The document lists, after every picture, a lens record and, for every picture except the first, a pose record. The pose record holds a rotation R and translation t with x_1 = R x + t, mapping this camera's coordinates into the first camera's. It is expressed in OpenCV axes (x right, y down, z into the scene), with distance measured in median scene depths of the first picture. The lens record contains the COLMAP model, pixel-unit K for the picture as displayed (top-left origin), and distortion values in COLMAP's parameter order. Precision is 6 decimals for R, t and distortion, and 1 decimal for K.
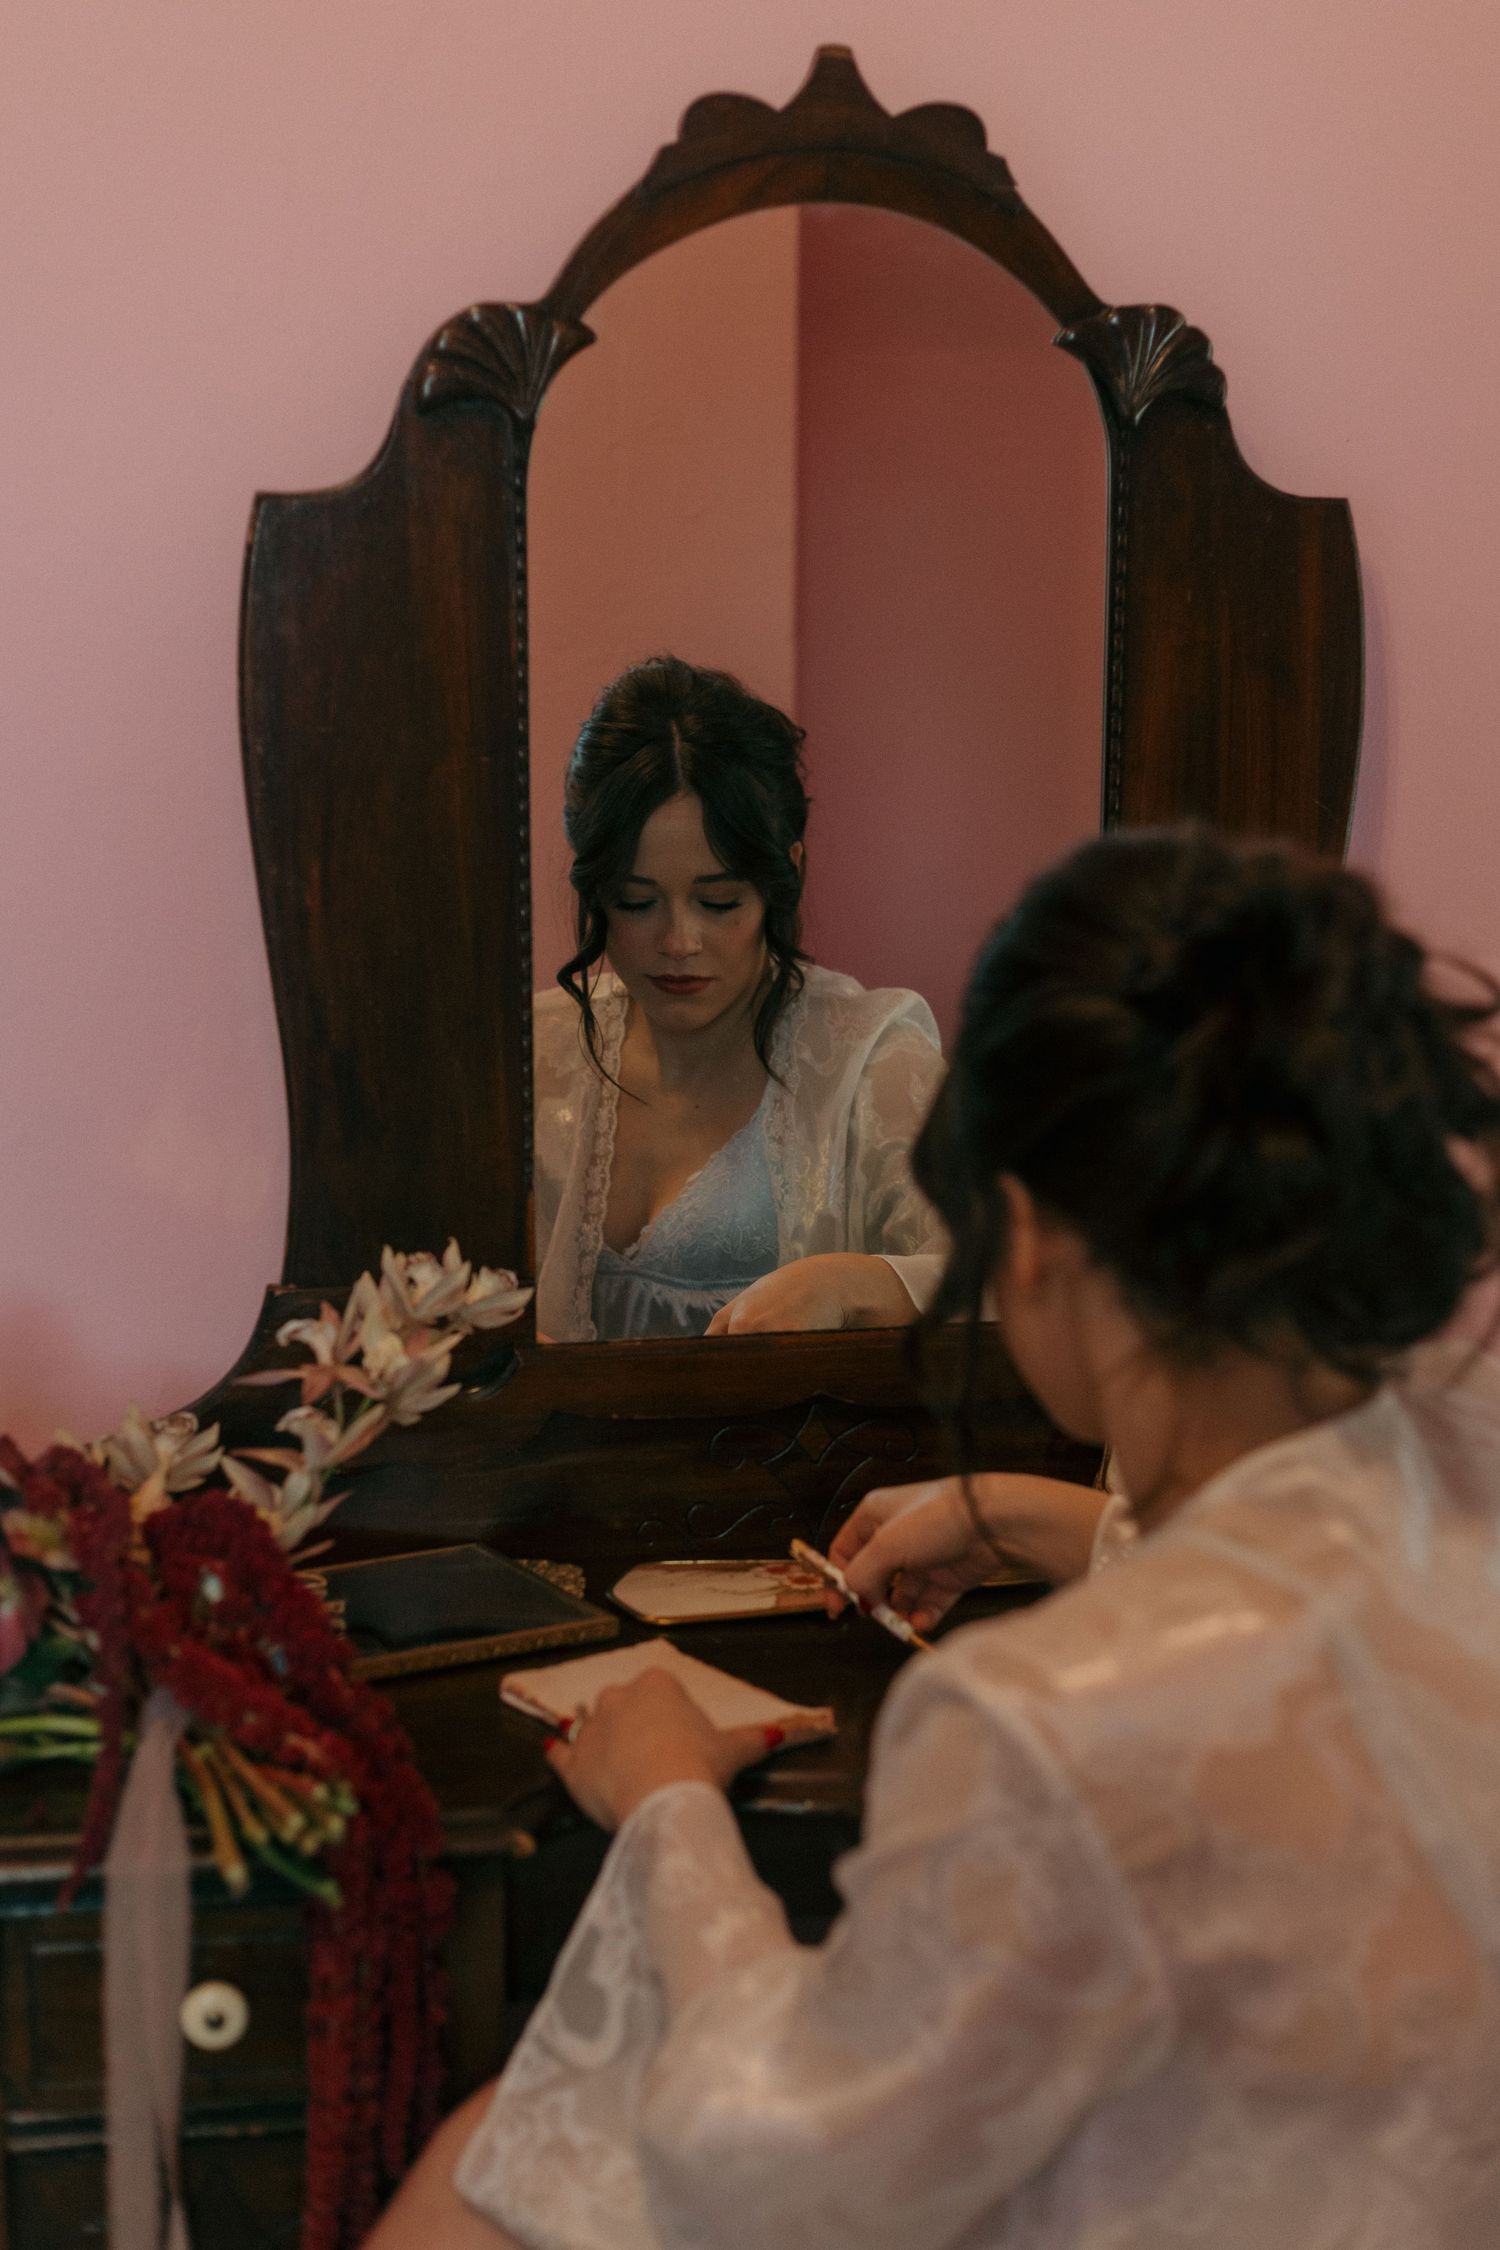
lens RADIAL K [[3446.0, 0, 827.0], [0, 3446.0, 1060.2], [0, 0, 1]] dist [0.013120, 0.000000]
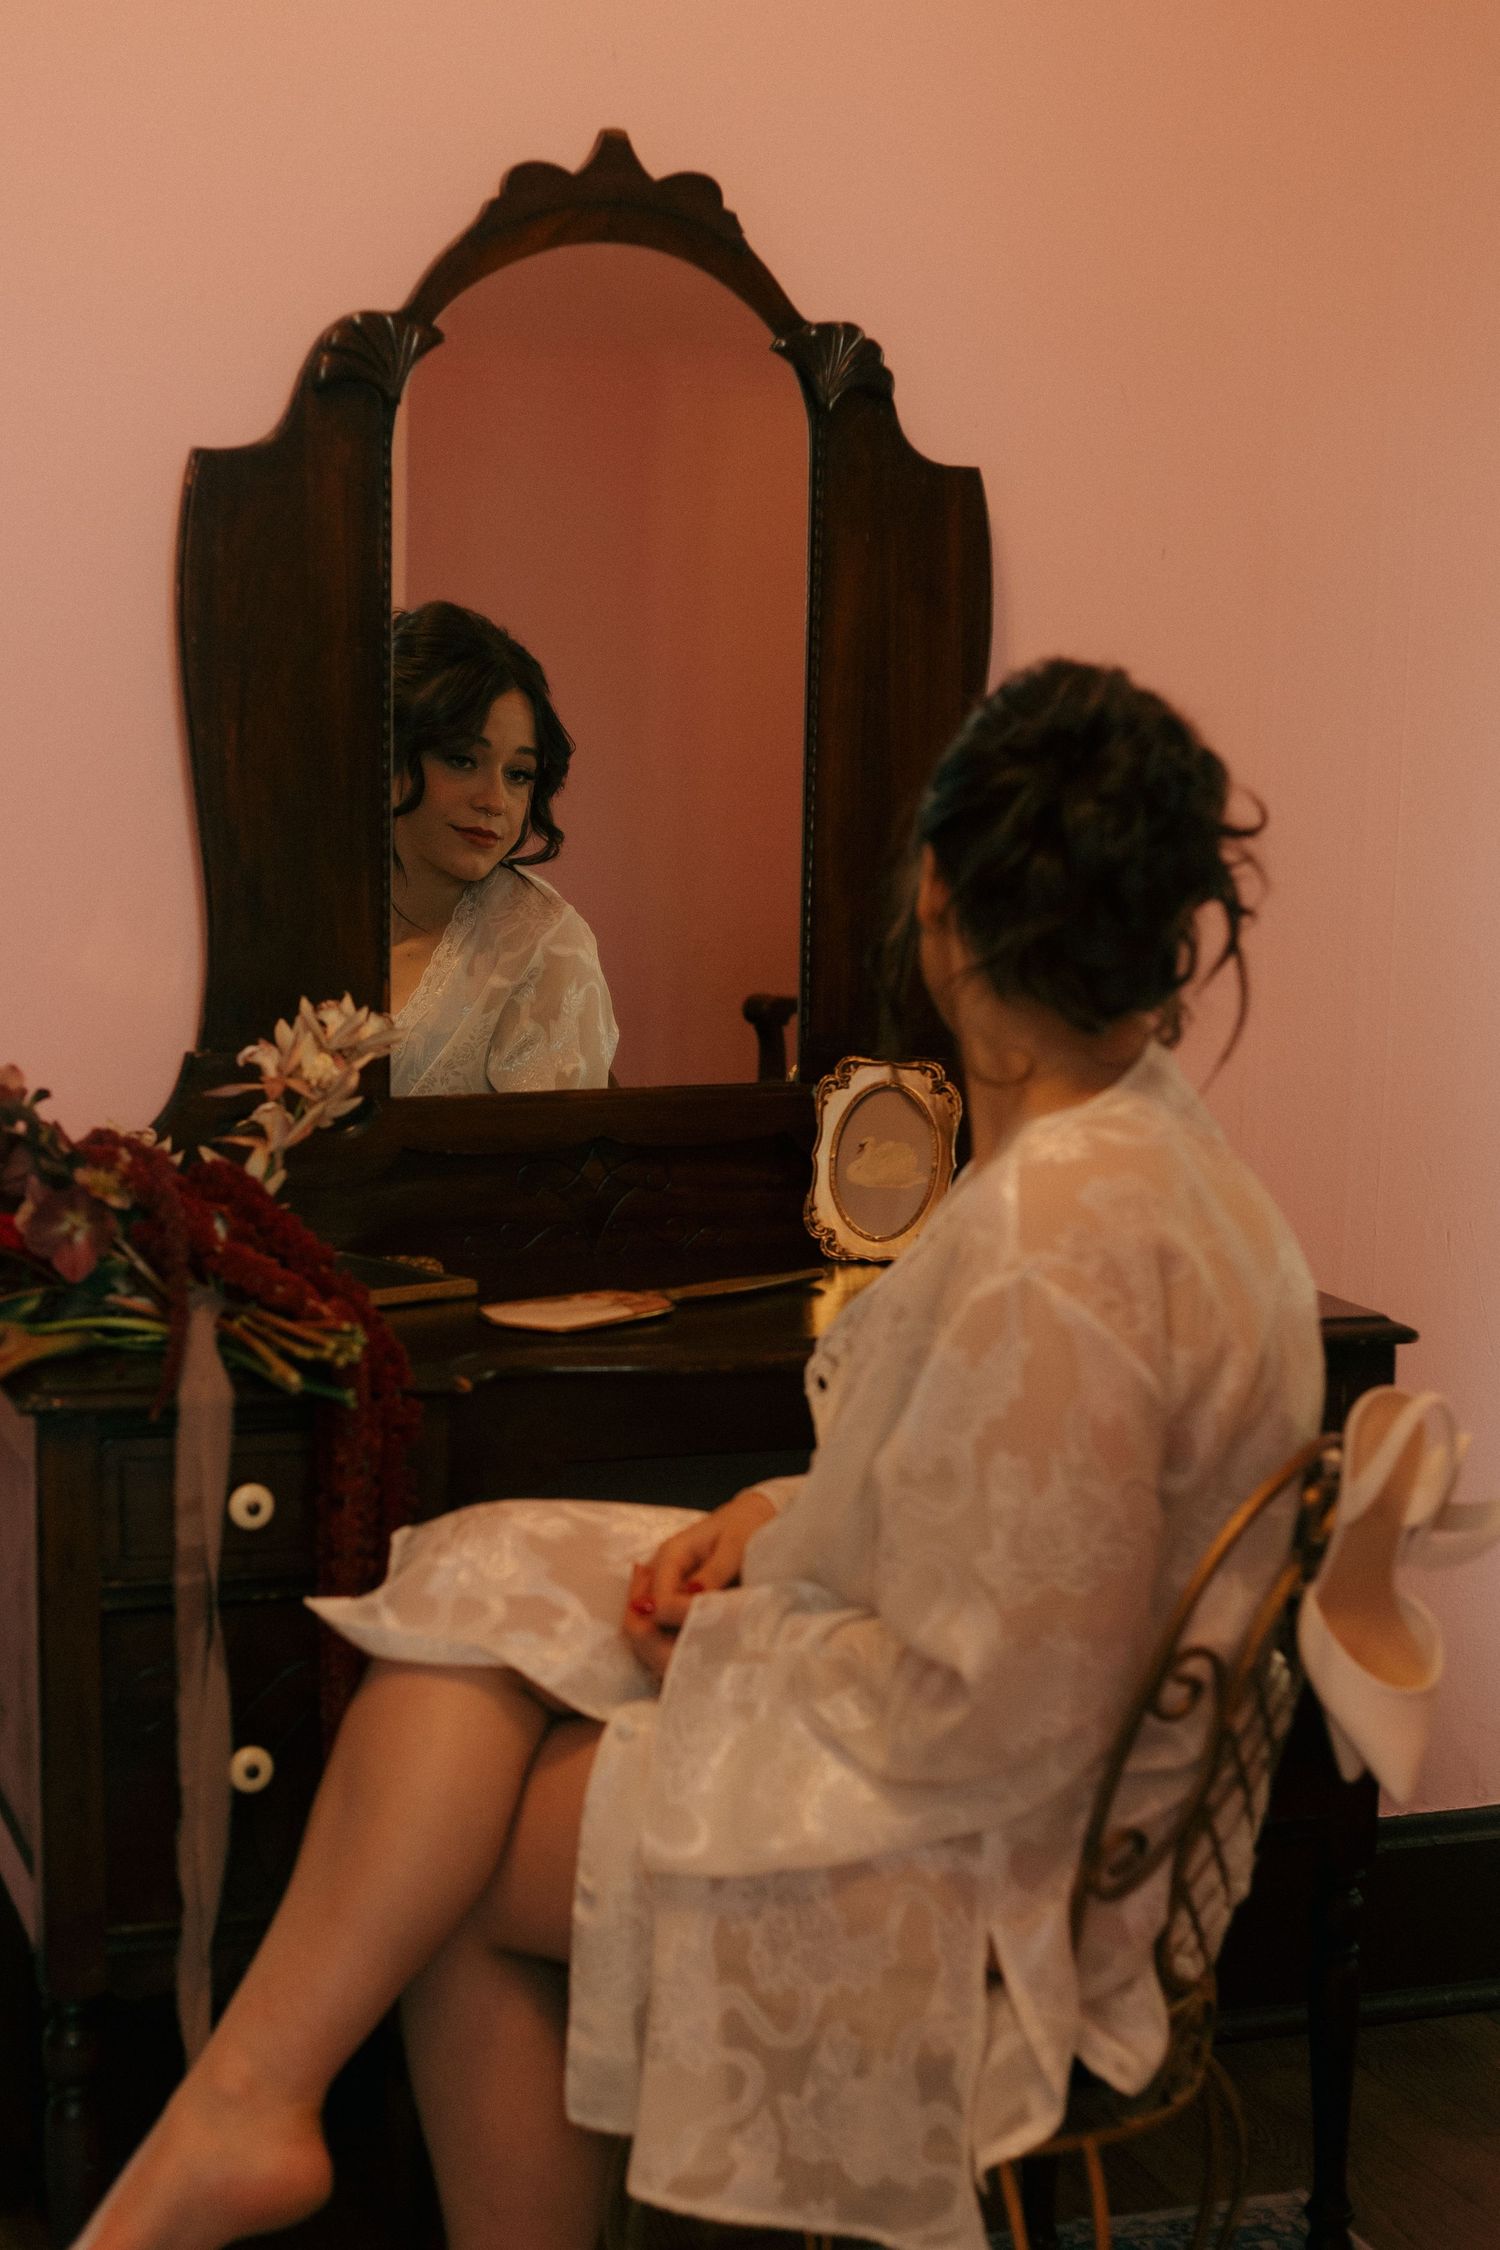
lens RADIAL K [[3833.6, 0, 651.4], [0, 3833.6, 1132.4], [0, 0, 1]] dist [-0.018075, 0.000000]
pose [[0.991121, -0.010948, 0.132513, -0.187131], [0.014152, 0.999629, -0.023258, 0.137467], [-0.132210, 0.024927, 0.990908, -0.490199]]
